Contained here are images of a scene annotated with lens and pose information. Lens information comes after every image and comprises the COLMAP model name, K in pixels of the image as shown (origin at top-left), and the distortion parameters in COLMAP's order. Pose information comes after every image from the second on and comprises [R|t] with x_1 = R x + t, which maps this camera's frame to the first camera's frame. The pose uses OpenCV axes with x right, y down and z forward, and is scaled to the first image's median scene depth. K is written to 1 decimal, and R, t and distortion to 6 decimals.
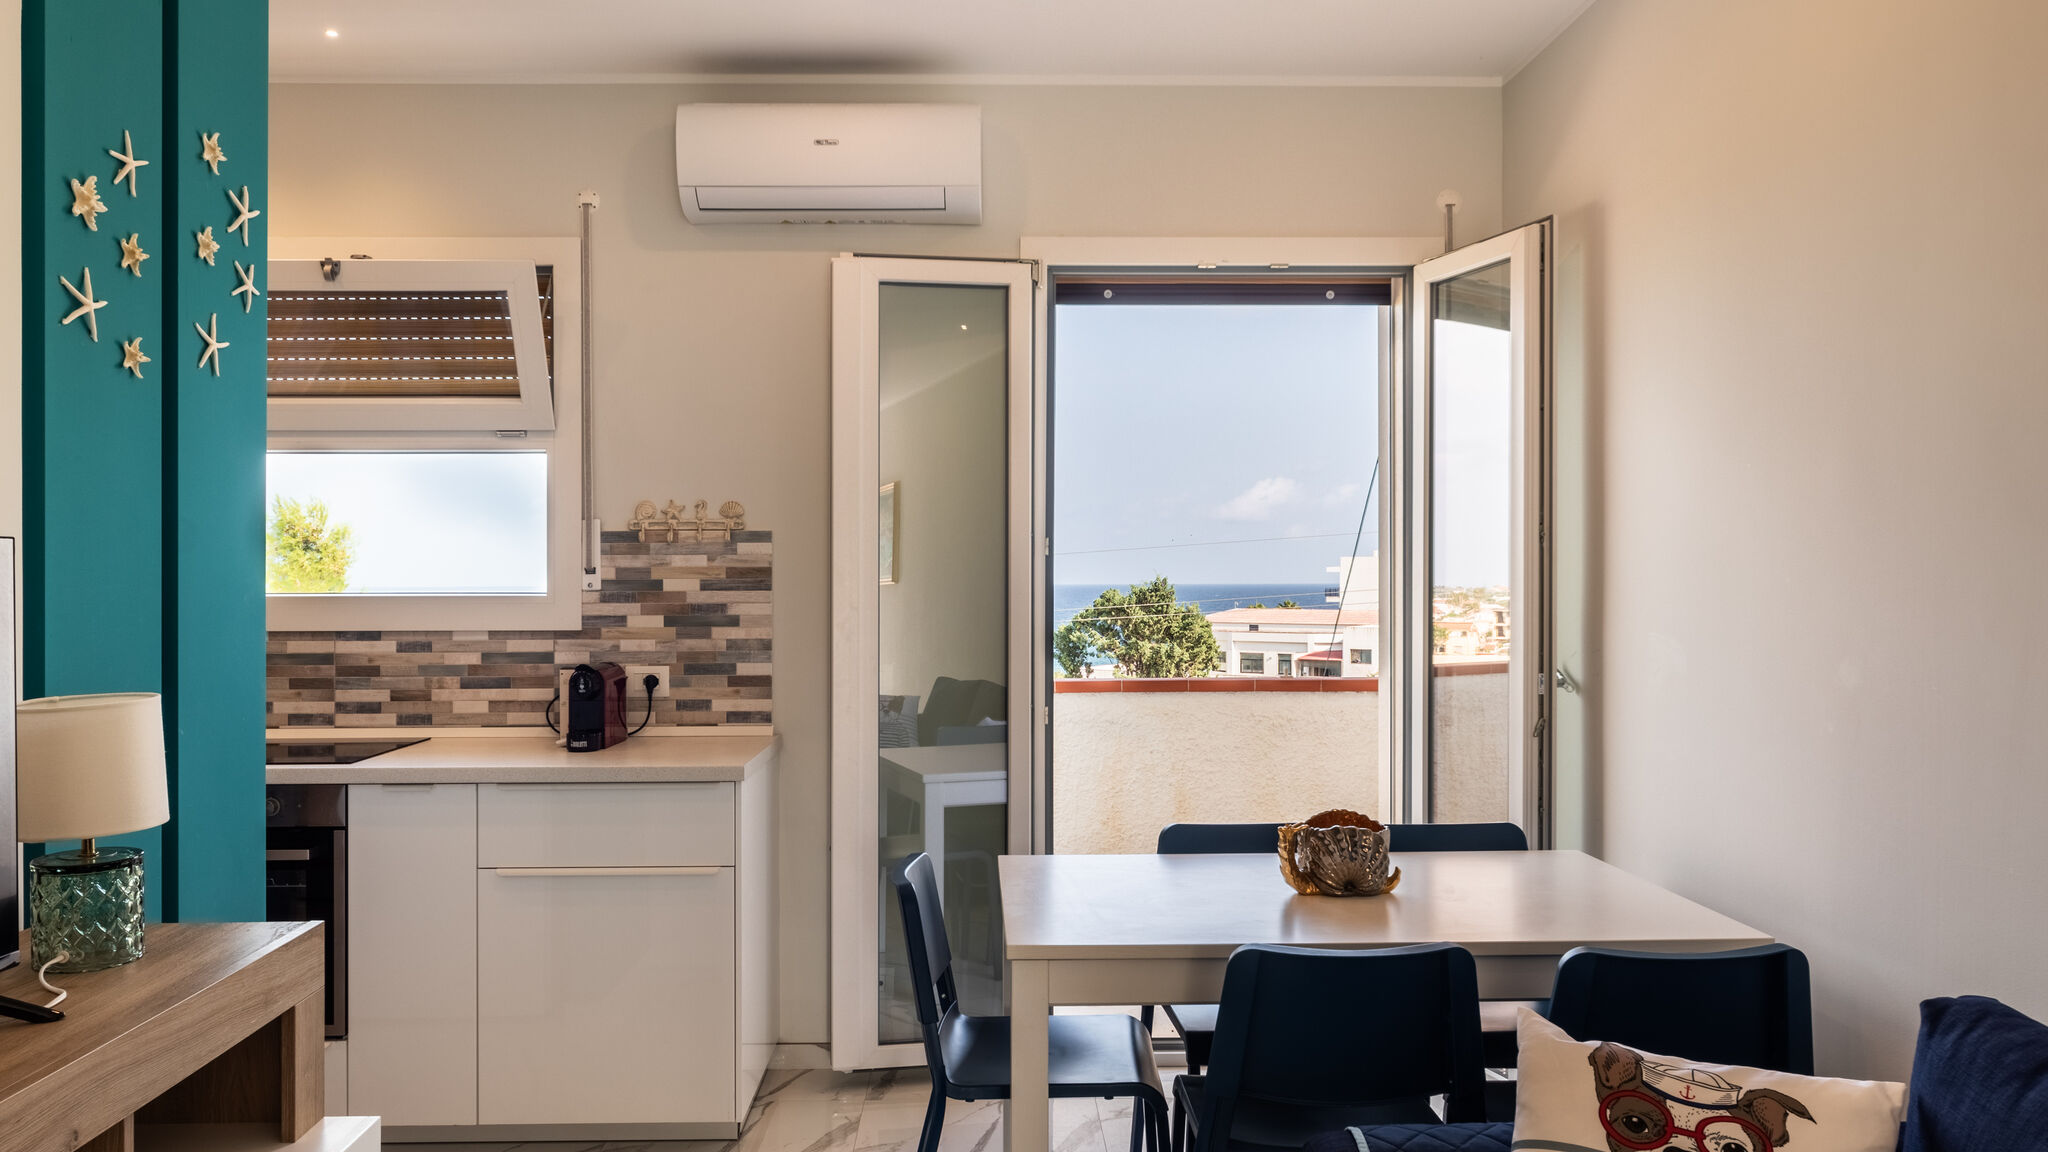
lens RADIAL K [[1359.3, 0, 1024.0], [0, 1359.3, 576.0], [0, 0, 1]] dist [0.004103, -0.001089]
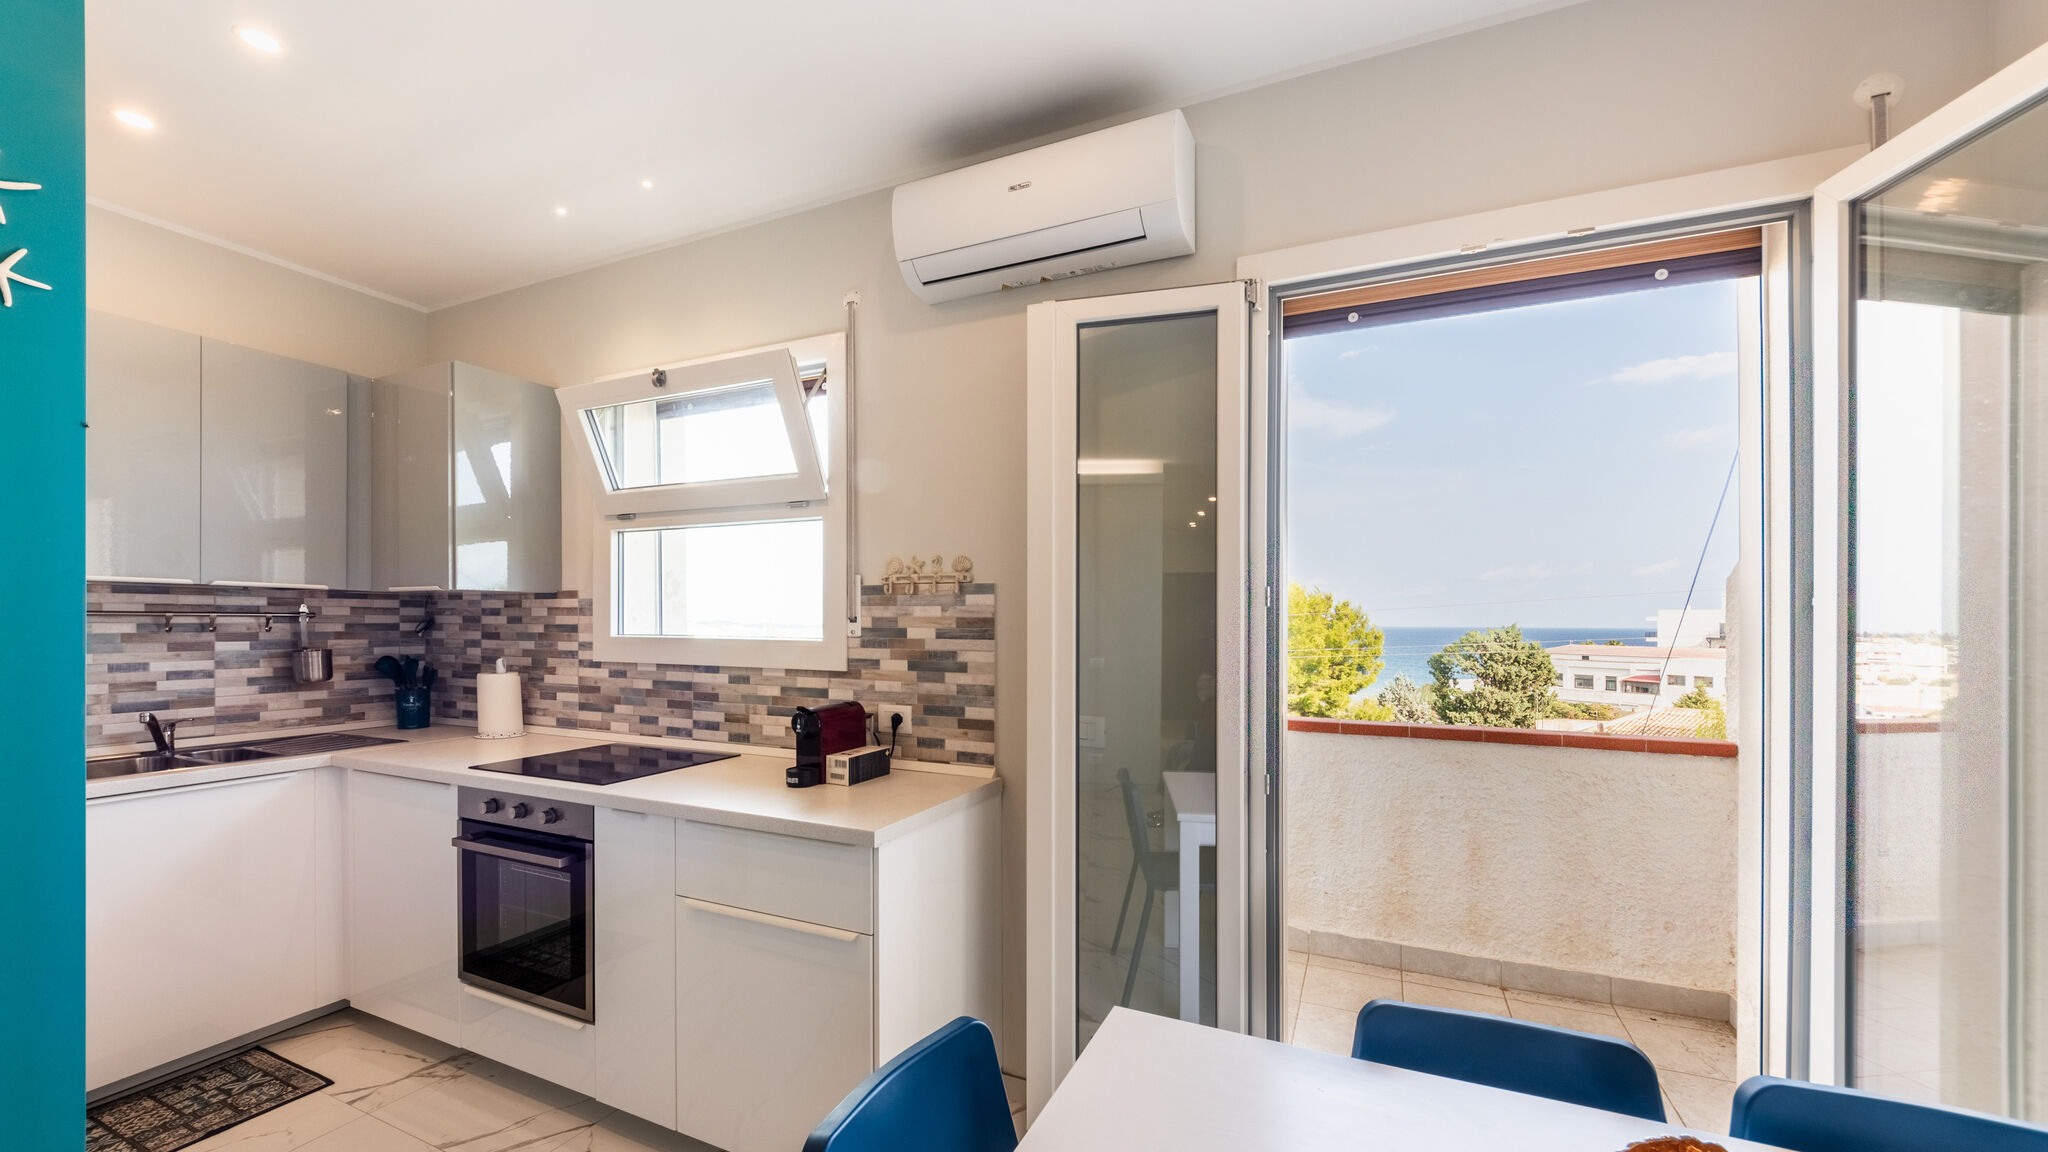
lens RADIAL K [[773.4, 0, 1028.5], [0, 773.4, 613.3], [0, 0, 1]] dist [-0.000877, -0.000218]
pose [[0.897673, 0.003975, -0.440645, 0.102932], [-0.007810, 0.999946, -0.006890, -0.005910], [0.440593, 0.009627, 0.897655, 0.477129]]
